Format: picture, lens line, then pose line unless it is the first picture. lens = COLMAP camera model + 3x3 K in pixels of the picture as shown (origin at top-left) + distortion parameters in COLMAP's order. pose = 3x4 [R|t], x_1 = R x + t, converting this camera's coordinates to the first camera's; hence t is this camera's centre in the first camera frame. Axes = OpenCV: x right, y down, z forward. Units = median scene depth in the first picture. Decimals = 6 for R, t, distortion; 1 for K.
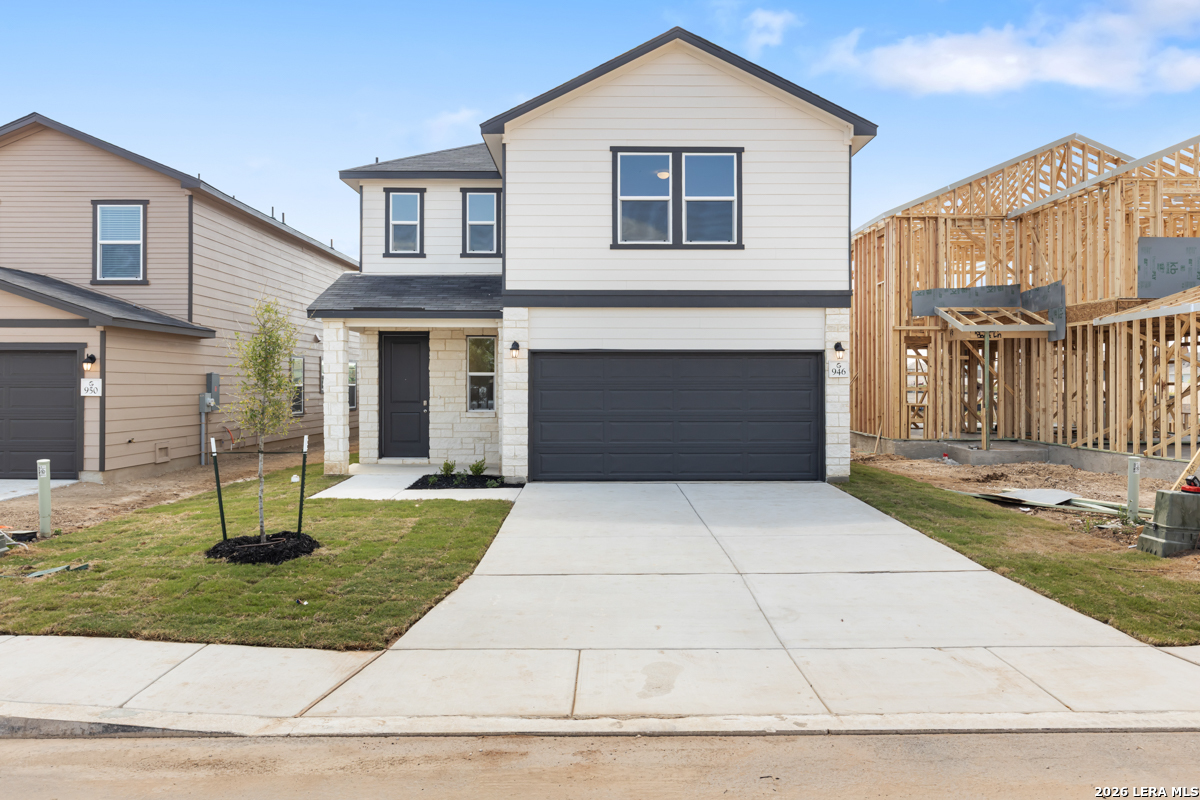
lens RADIAL K [[874.0, 0, 599.8], [0, 874.0, 394.3], [0, 0, 1]] dist [0.005429, 0.005428]
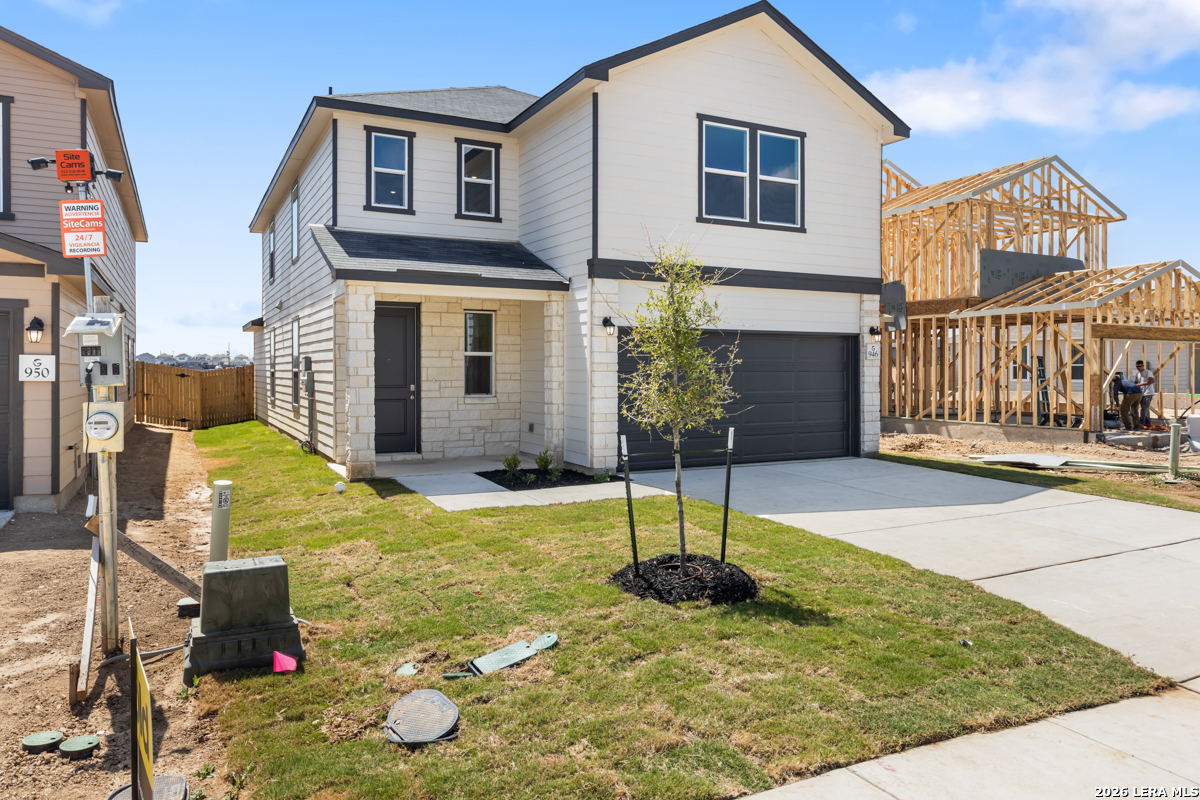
lens RADIAL K [[817.8, 0, 602.0], [0, 817.8, 388.8], [0, 0, 1]] dist [-0.001376, -0.001502]
pose [[0.888558, -0.010686, 0.458640, -0.483524], [0.004889, 0.999892, 0.013825, 0.001285], [-0.458738, -0.010042, 0.888515, 0.258724]]
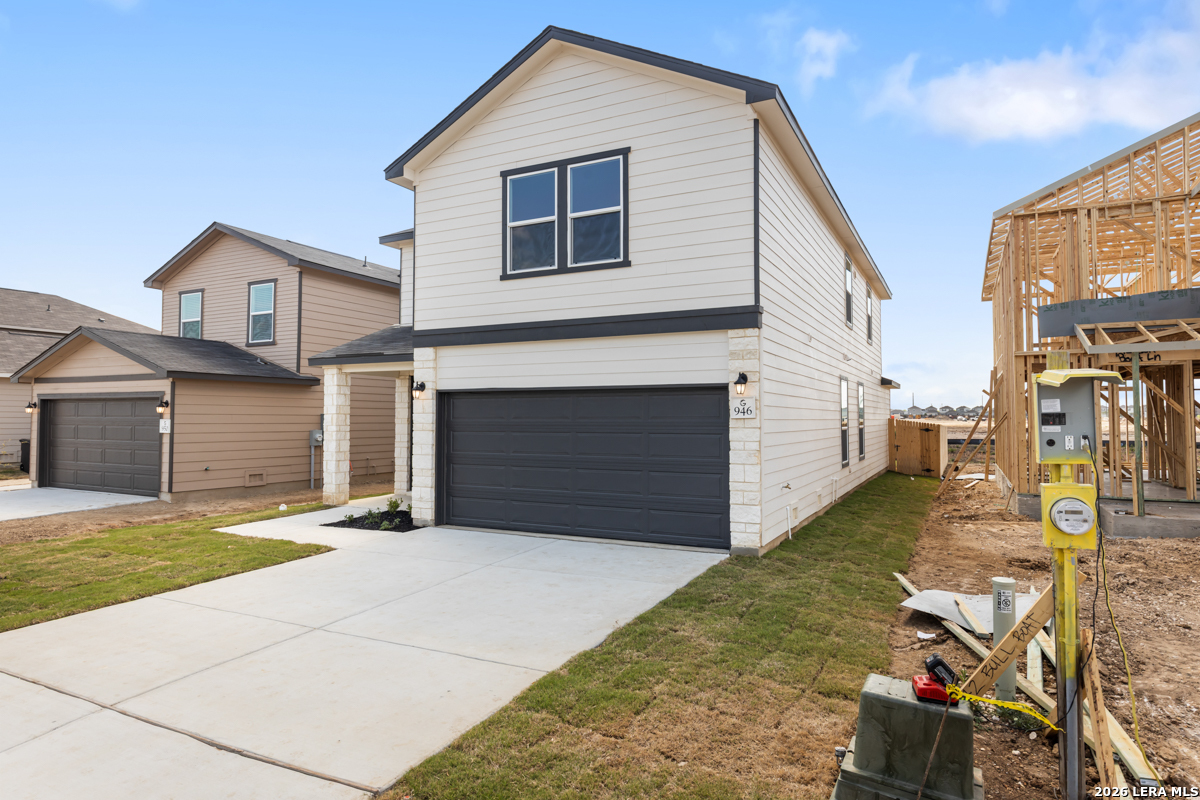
lens RADIAL K [[693.1, 0, 600.7], [0, 693.1, 400.4], [0, 0, 1]] dist [0.004303, 0.001119]
pose [[0.885877, -0.011721, -0.463772, 0.445405], [-0.005363, 0.999355, -0.035501, -0.012923], [0.463889, 0.033937, 0.885243, 0.398669]]
